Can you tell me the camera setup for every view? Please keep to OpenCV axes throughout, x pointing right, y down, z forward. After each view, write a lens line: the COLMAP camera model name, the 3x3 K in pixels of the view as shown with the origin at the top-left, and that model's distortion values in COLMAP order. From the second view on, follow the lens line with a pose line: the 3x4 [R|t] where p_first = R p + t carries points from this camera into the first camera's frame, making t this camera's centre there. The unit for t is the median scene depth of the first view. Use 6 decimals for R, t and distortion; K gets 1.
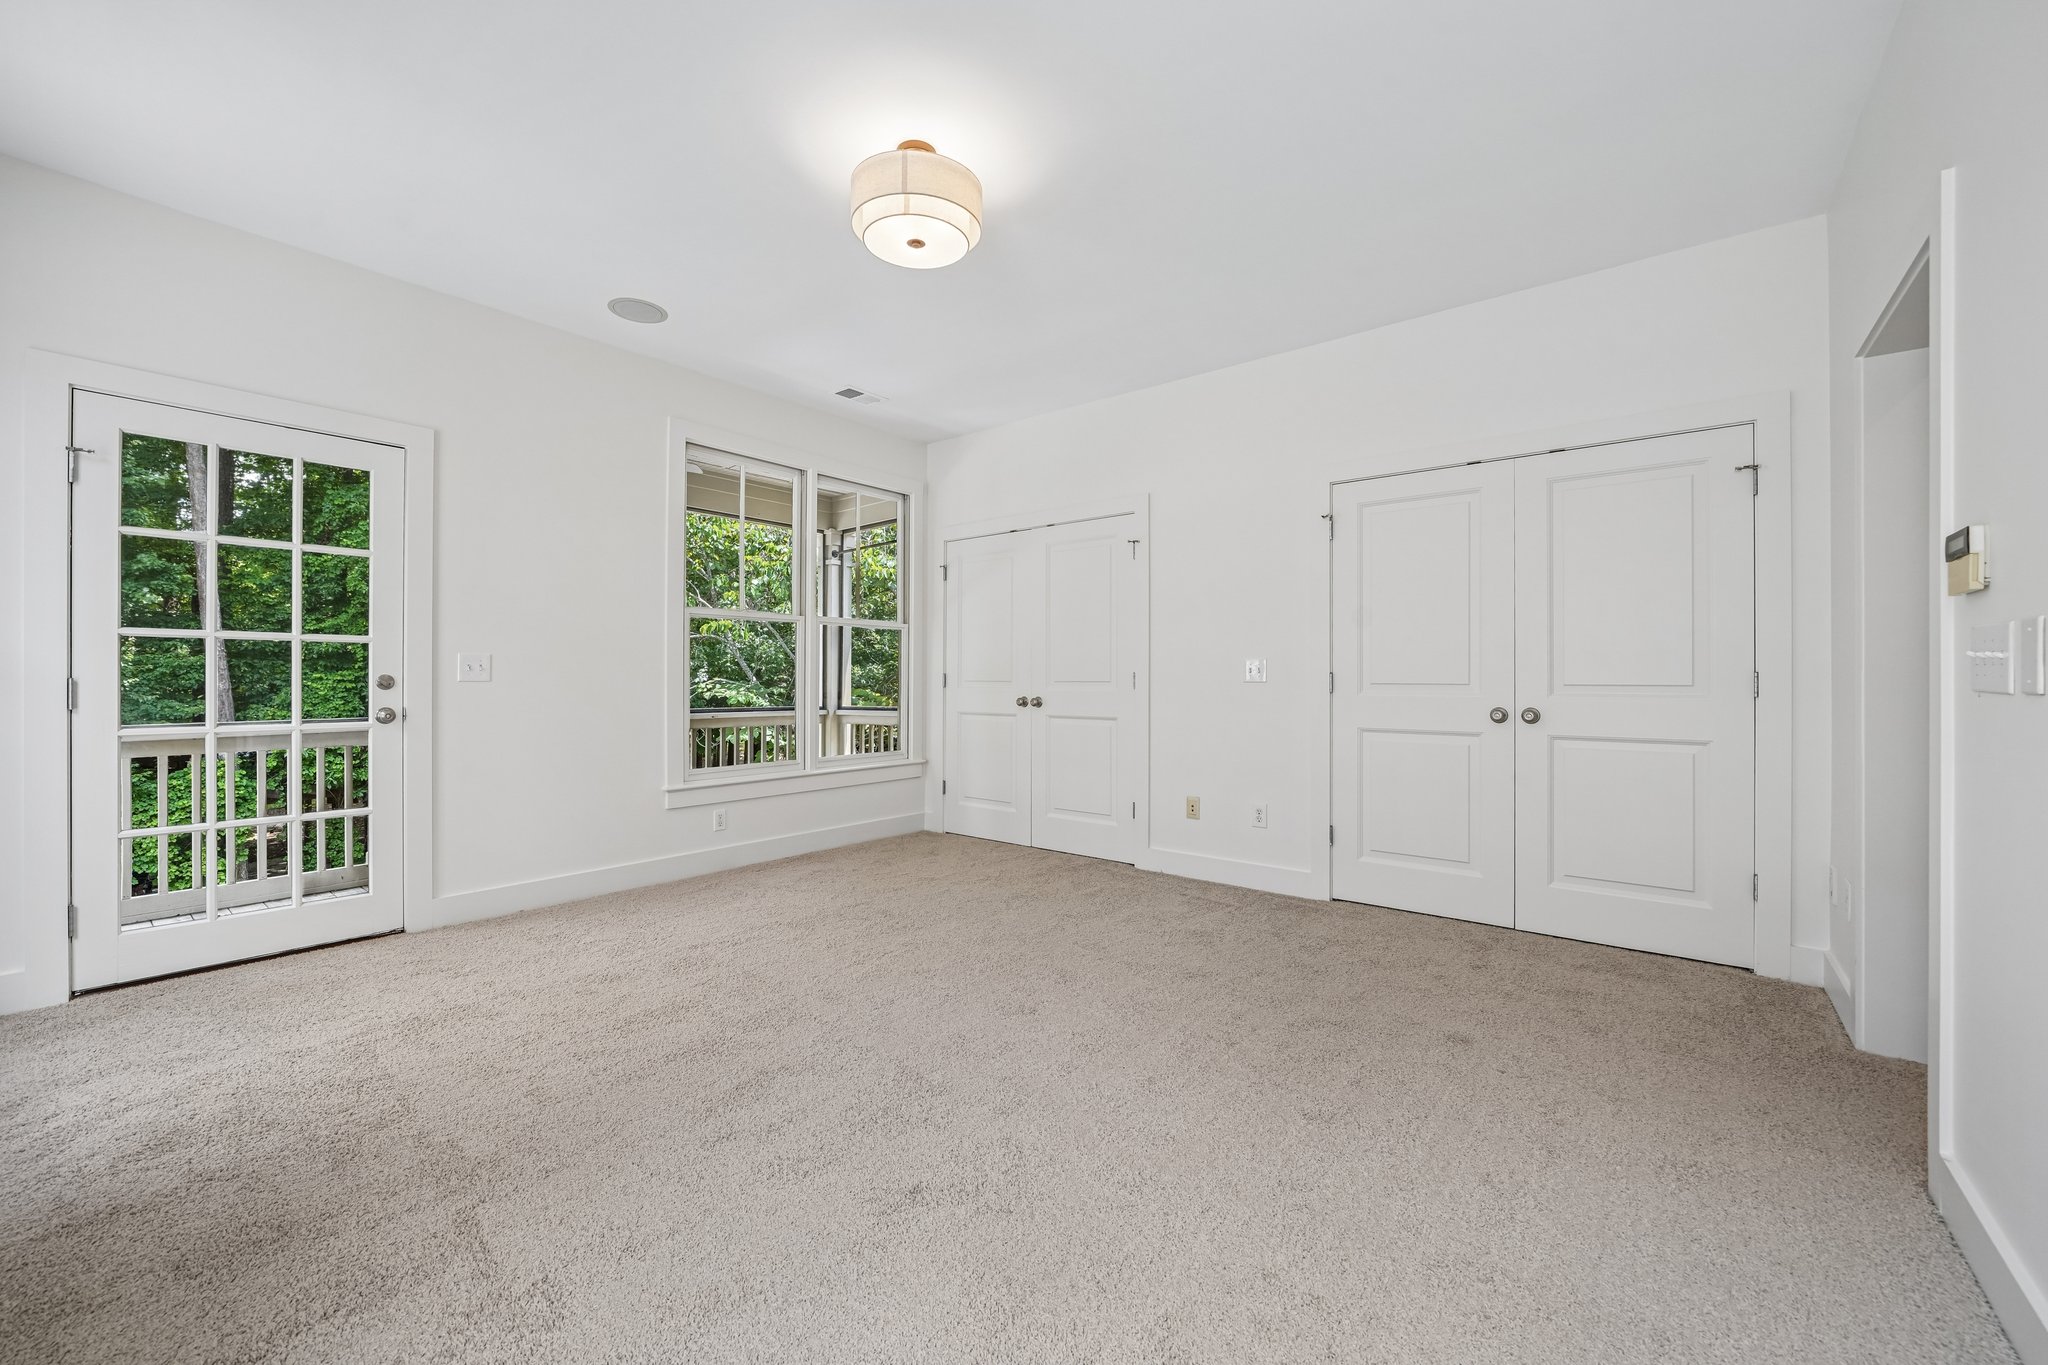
lens RADIAL K [[772.7, 0, 972.1], [0, 772.7, 670.5], [0, 0, 1]] dist [-0.012272, -0.000517]
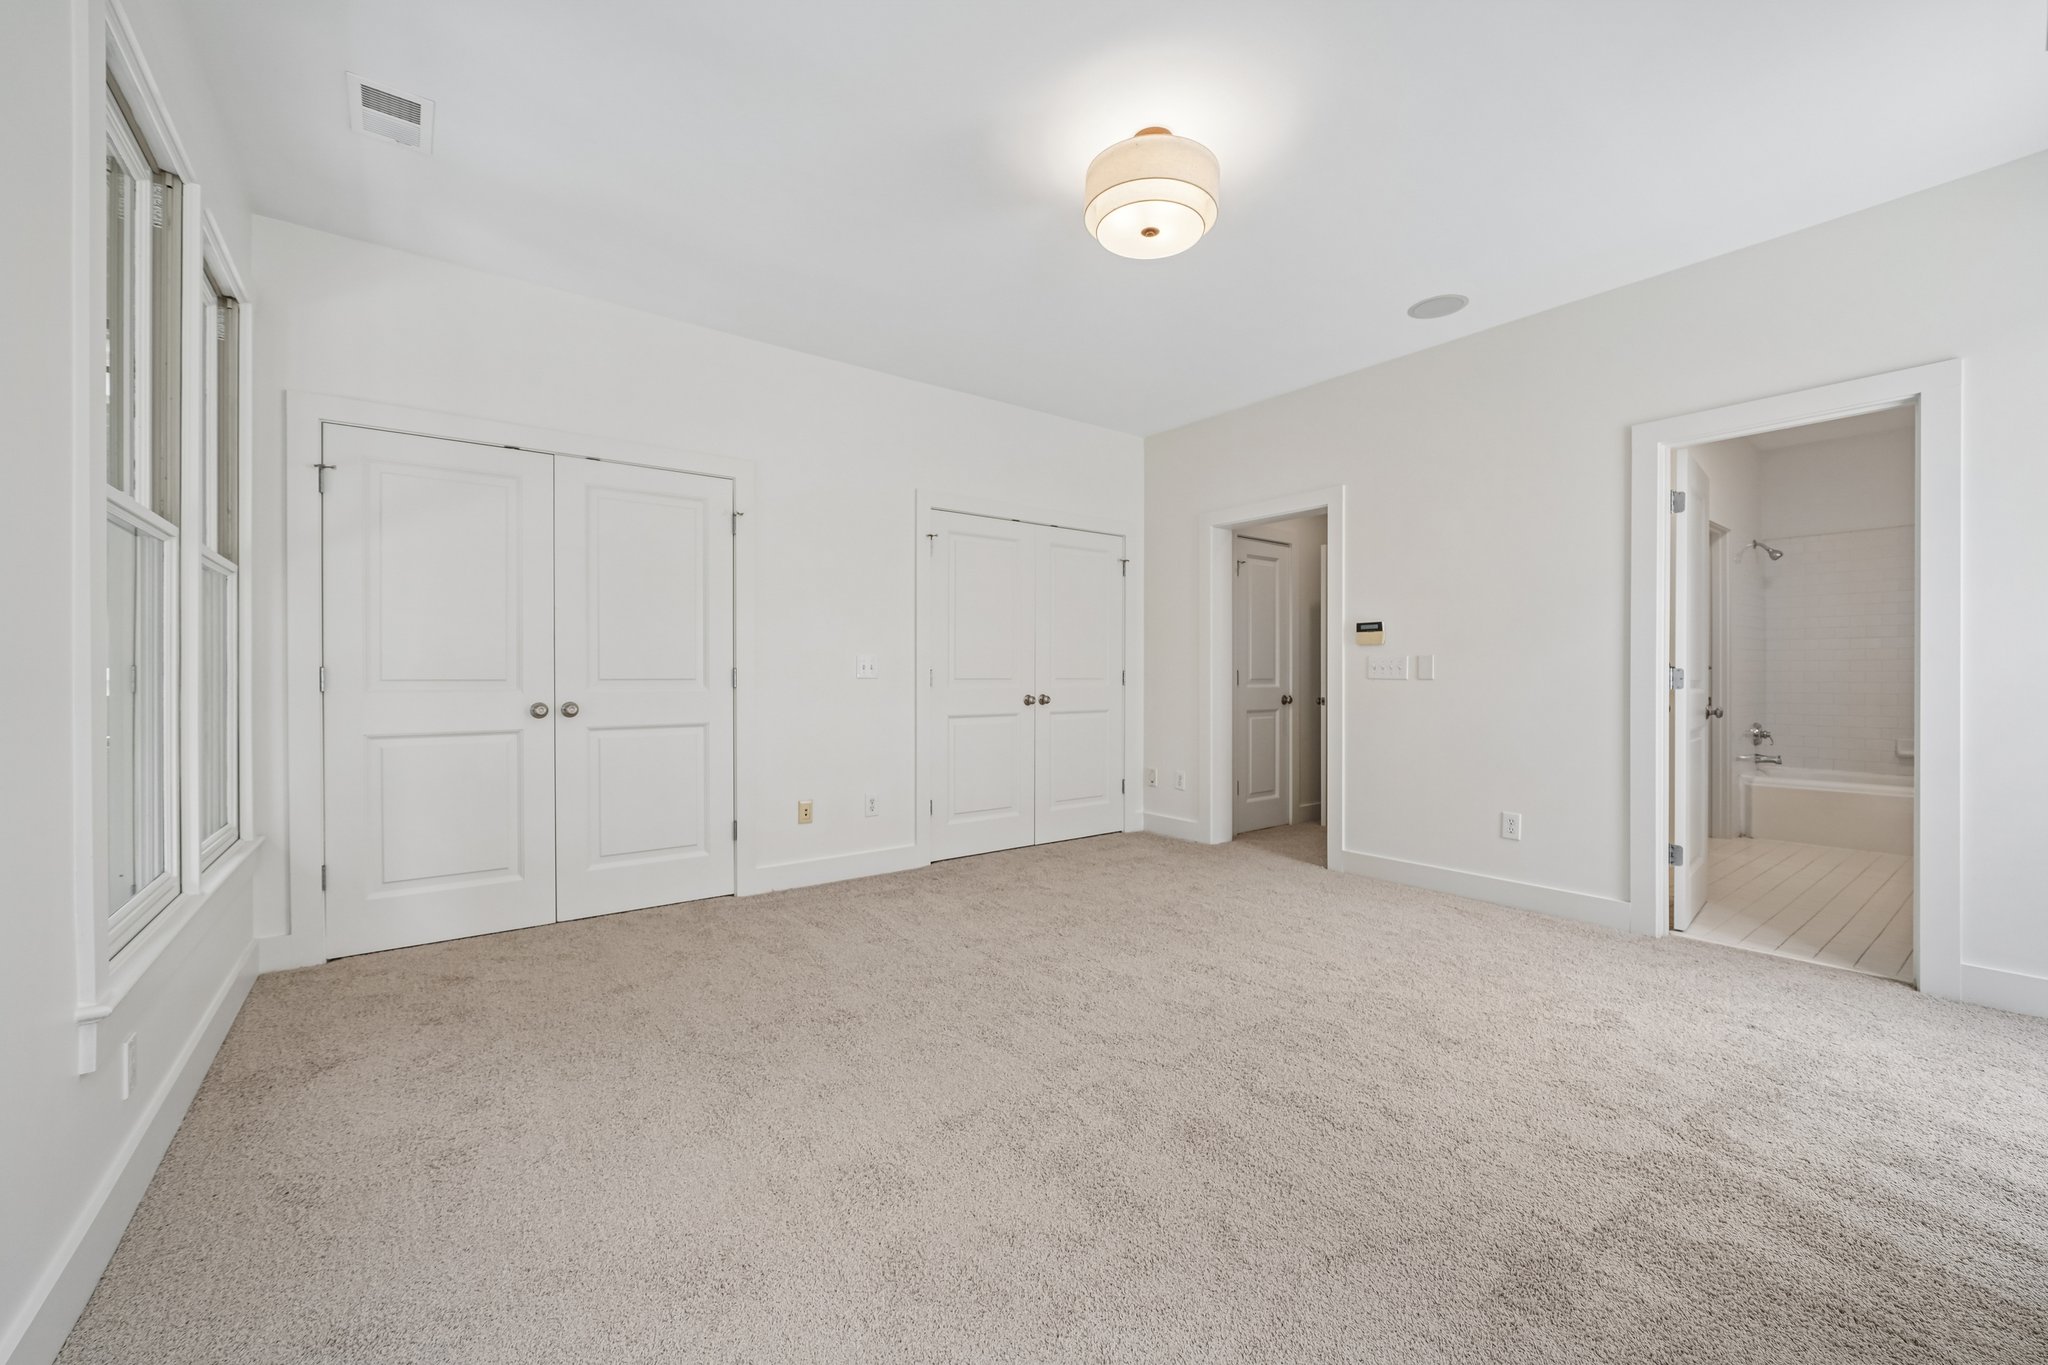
lens RADIAL K [[828.8, 0, 1010.7], [0, 828.8, 681.0], [0, 0, 1]] dist [-0.000822, 0.000305]
pose [[0.216490, -0.009810, 0.976236, -0.685389], [-0.009600, 0.999880, 0.012176, 0.002876], [-0.976238, -0.012008, 0.216369, 0.565413]]
